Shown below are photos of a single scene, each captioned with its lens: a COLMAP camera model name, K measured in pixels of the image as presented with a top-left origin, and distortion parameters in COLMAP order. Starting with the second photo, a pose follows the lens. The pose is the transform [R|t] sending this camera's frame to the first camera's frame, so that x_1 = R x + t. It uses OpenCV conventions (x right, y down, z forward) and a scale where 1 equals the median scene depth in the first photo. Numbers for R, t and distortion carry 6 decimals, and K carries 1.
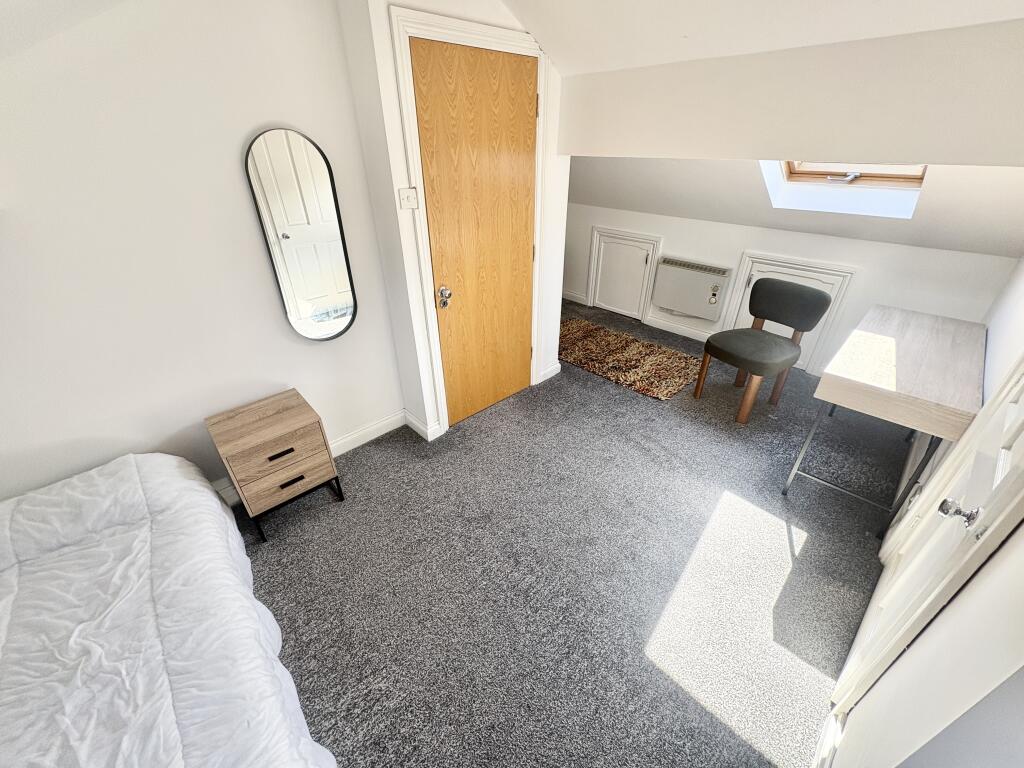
lens RADIAL K [[409.3, 0, 511.9], [0, 409.3, 381.4], [0, 0, 1]] dist [0.000807, 0.000079]
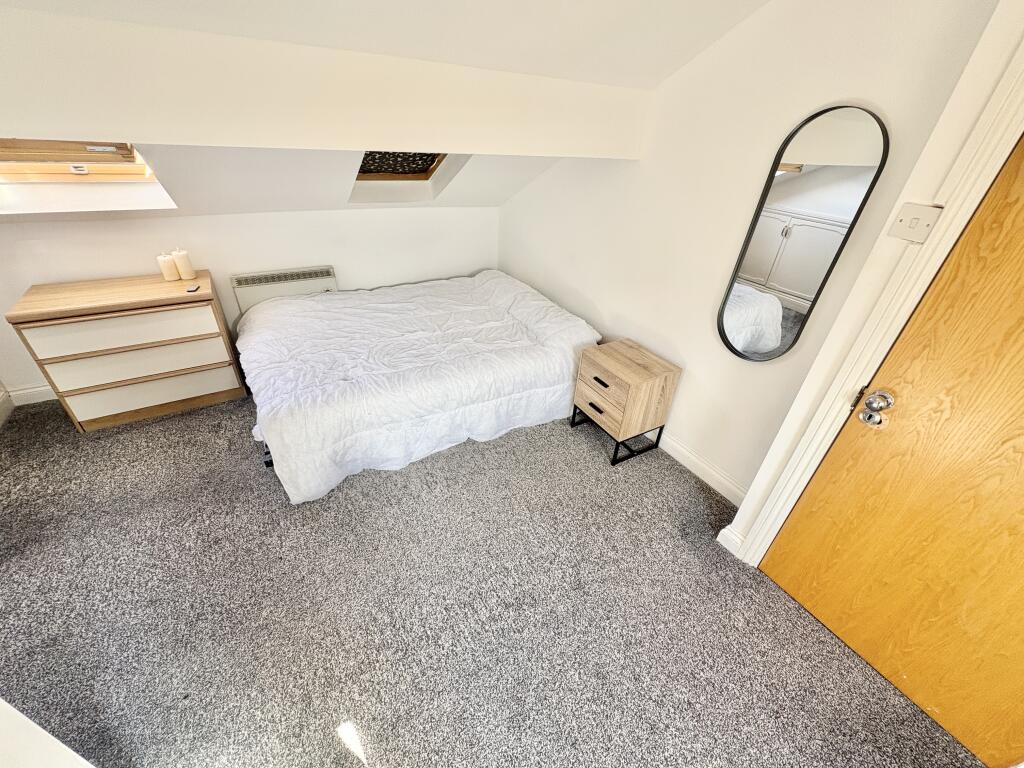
lens RADIAL K [[409.3, 0, 512.7], [0, 409.3, 384.4], [0, 0, 1]] dist [0.000807, 0.000079]
pose [[-0.229465, 0.508568, -0.829882, 0.466205], [-0.542037, 0.641410, 0.542944, -0.309793], [0.808419, 0.574414, 0.128482, 0.609835]]
